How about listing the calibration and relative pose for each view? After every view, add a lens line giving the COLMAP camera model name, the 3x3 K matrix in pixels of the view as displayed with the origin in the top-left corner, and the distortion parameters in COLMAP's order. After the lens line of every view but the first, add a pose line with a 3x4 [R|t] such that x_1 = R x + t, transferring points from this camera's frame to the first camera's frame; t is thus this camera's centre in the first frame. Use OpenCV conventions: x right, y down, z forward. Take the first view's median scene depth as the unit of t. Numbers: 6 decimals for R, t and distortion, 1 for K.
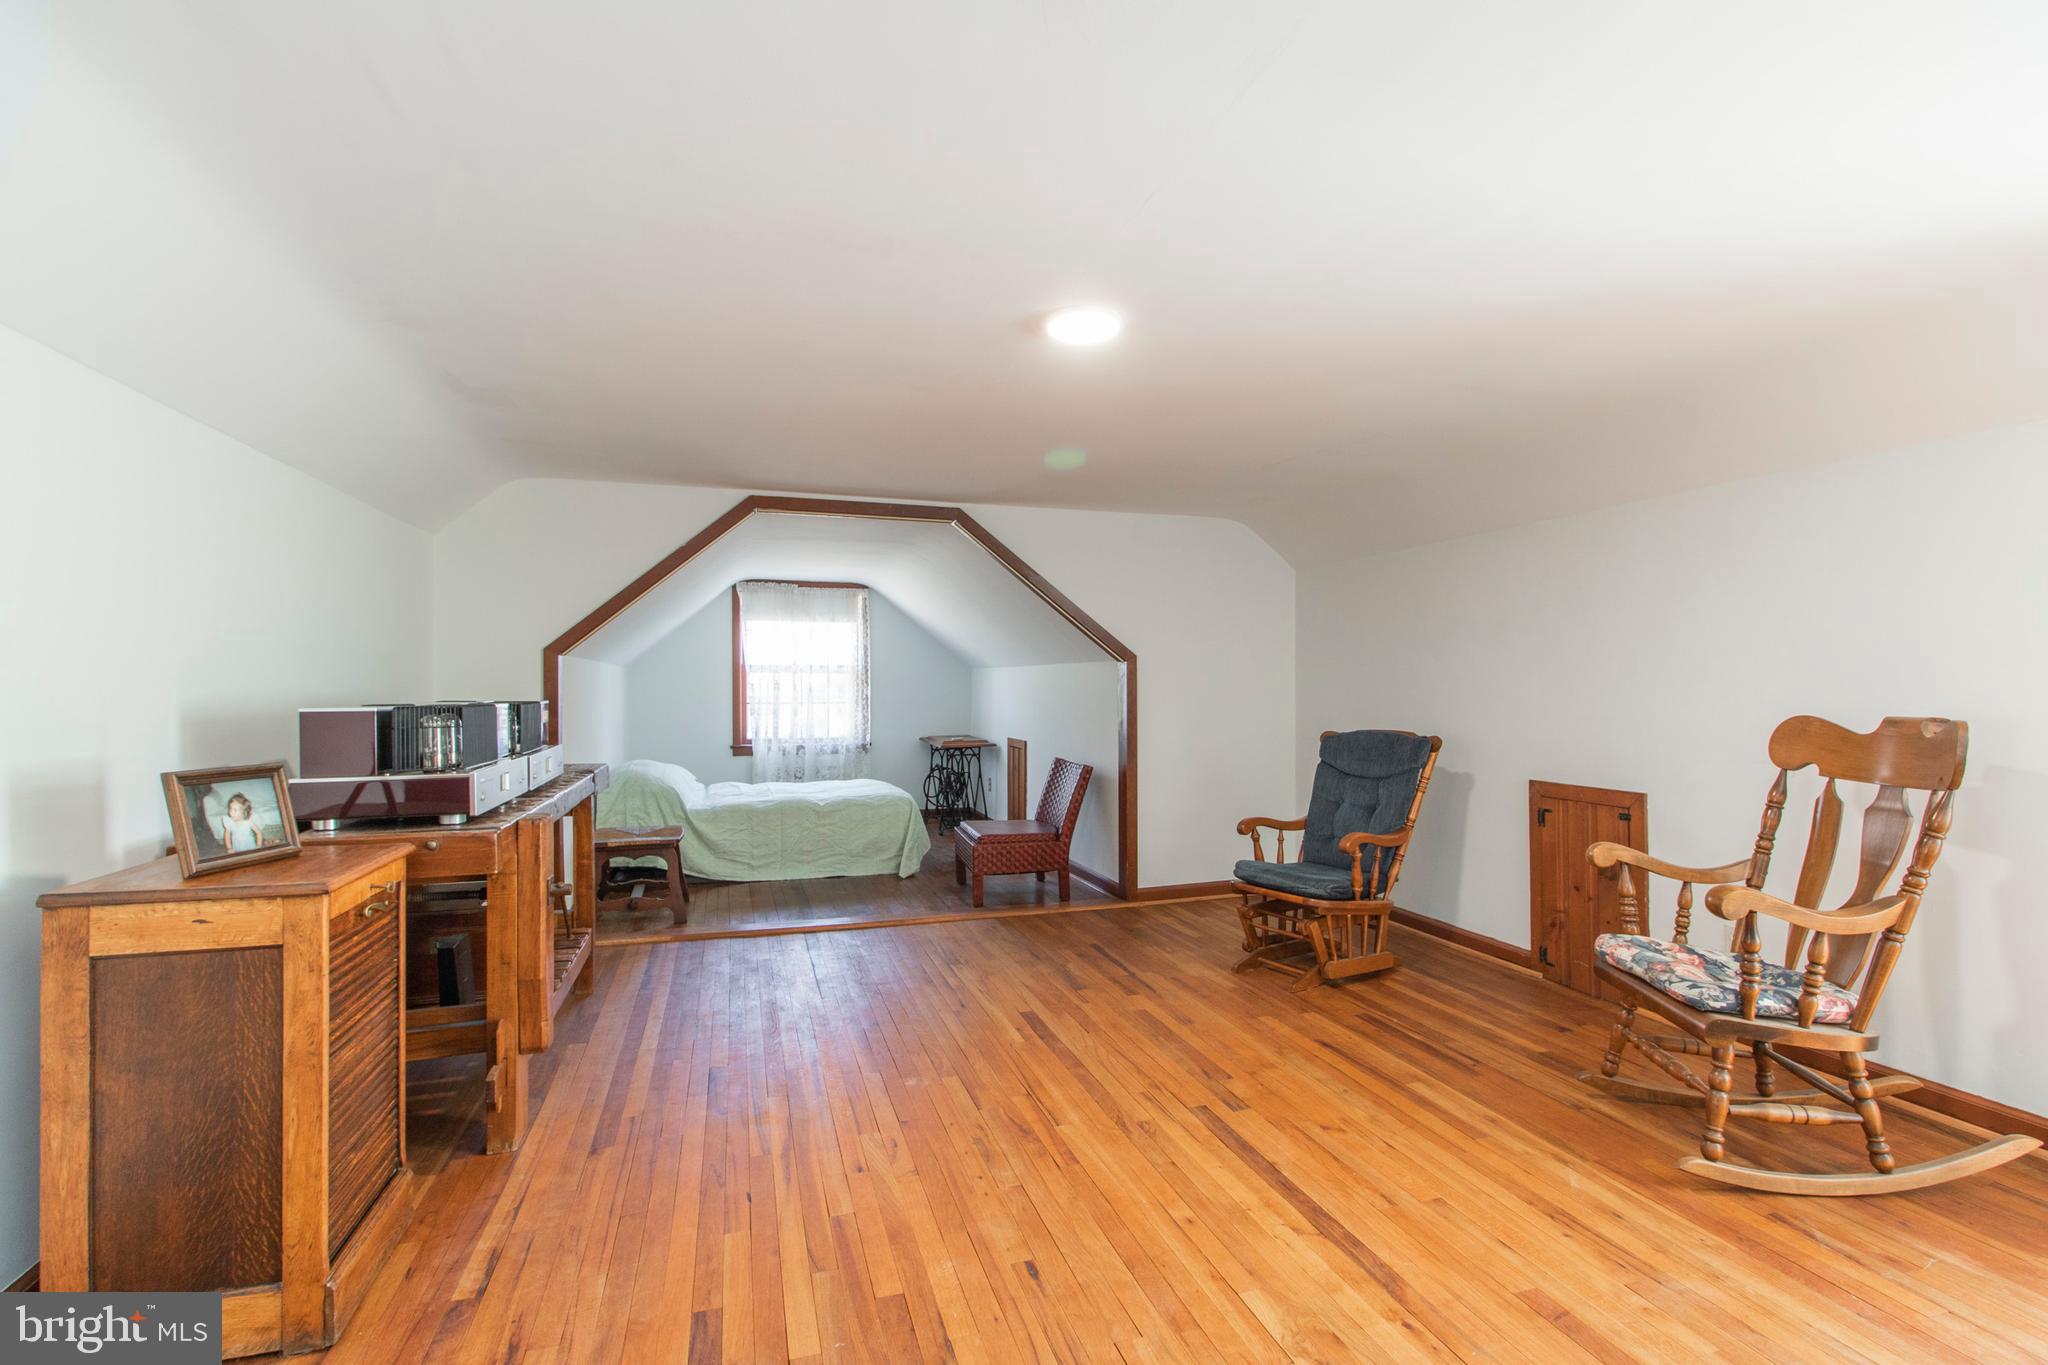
lens RADIAL K [[952.9, 0, 1013.9], [0, 952.9, 693.2], [0, 0, 1]] dist [-0.000212, 0.001073]
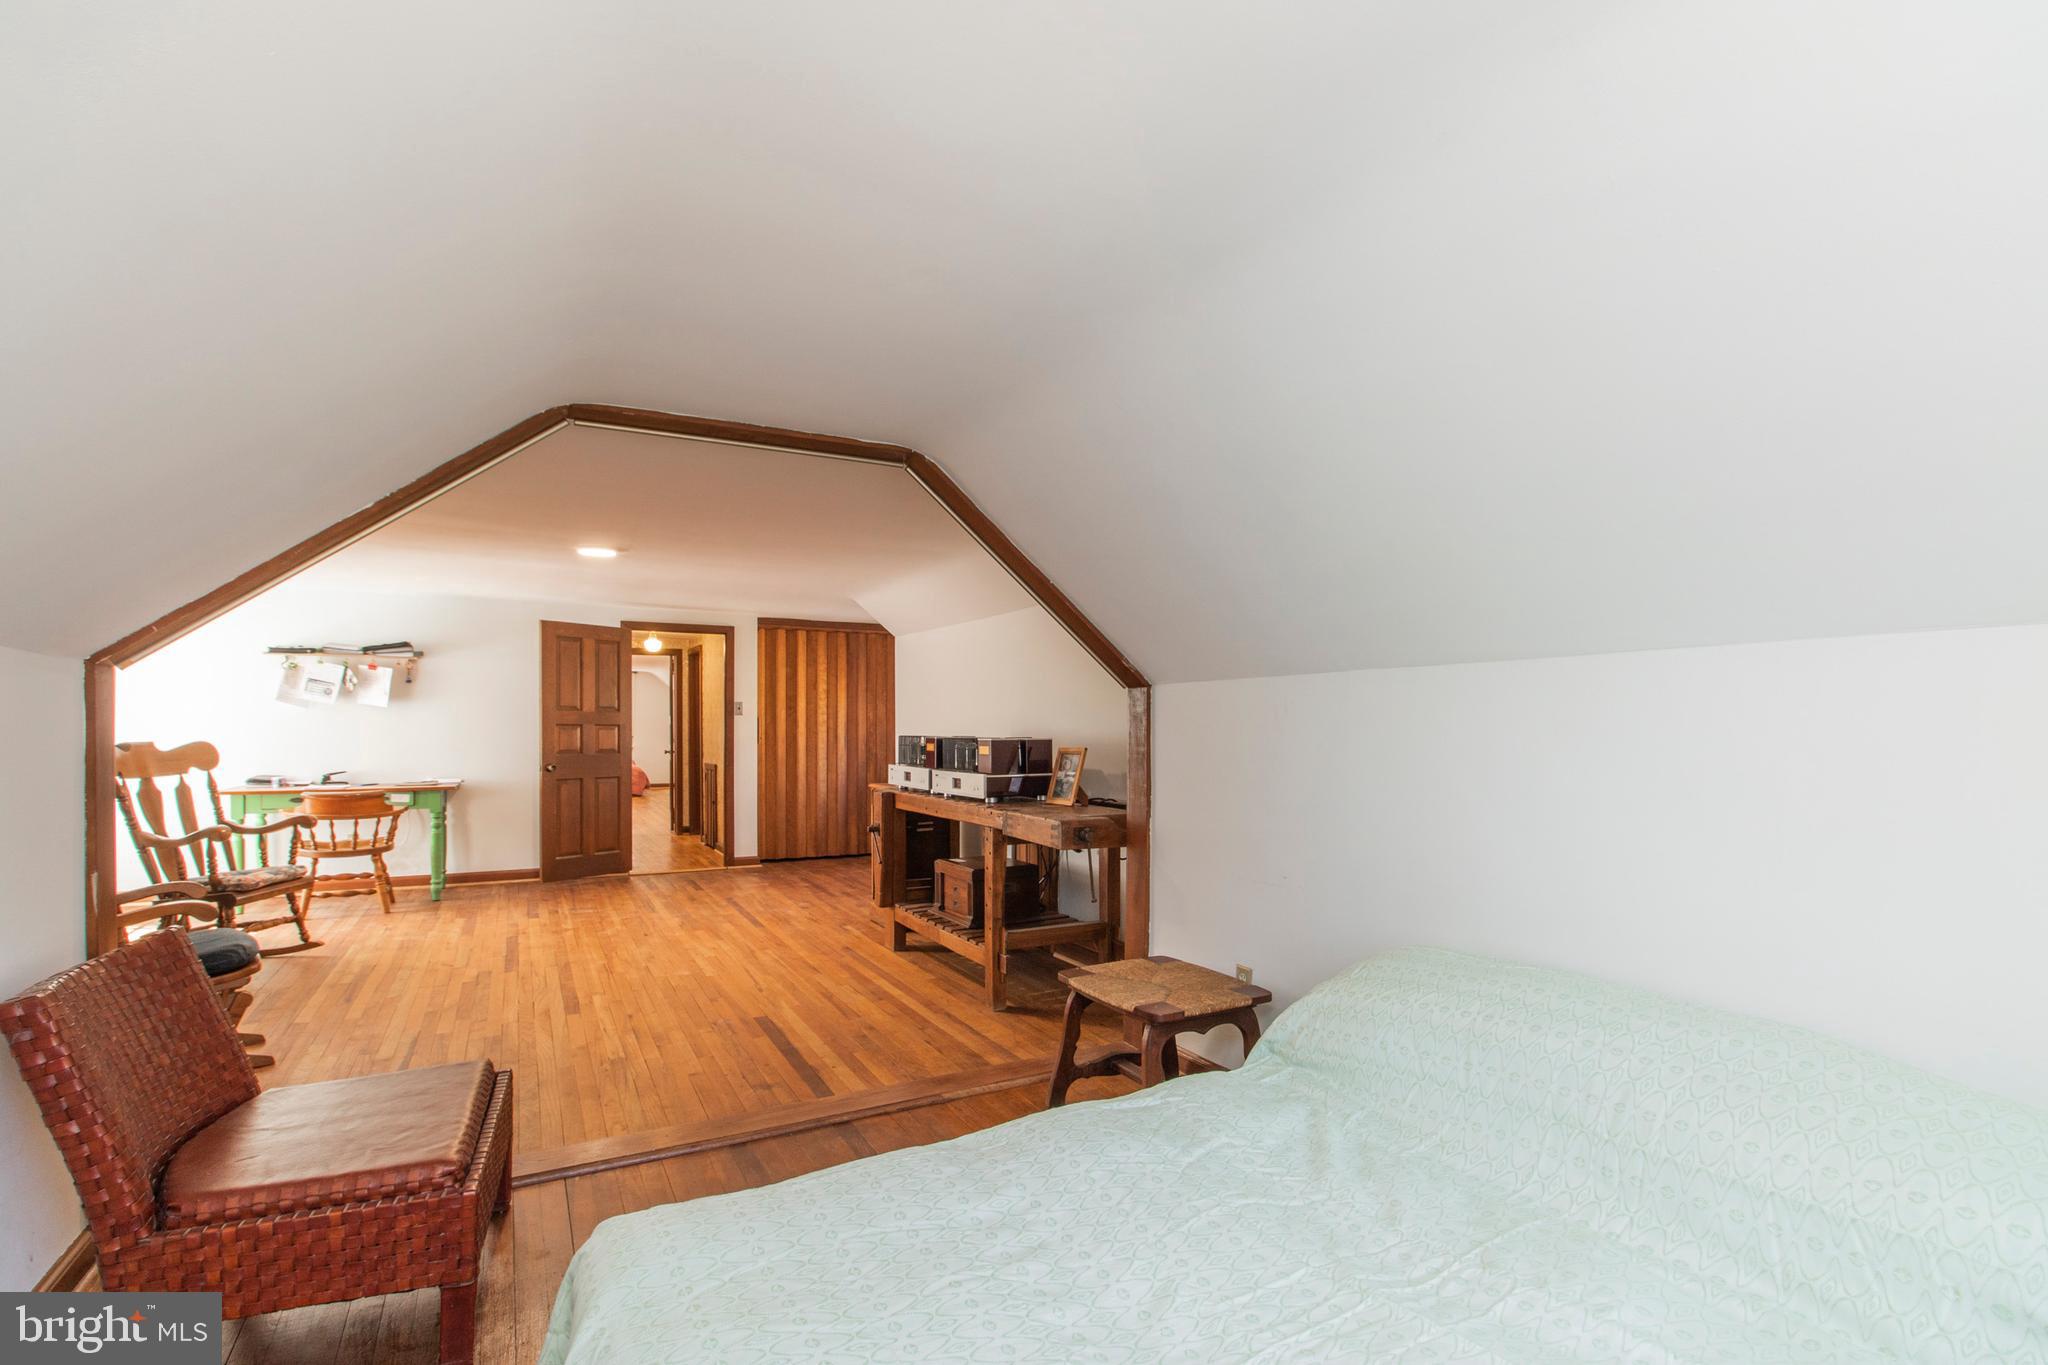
lens RADIAL K [[958.0, 0, 1034.1], [0, 958.0, 699.7], [0, 0, 1]] dist [-0.010866, 0.000215]
pose [[-0.978137, -0.005121, -0.207897, -0.369438], [0.000230, 0.999670, -0.025705, -0.008233], [0.207960, -0.025191, -0.977813, 2.902251]]
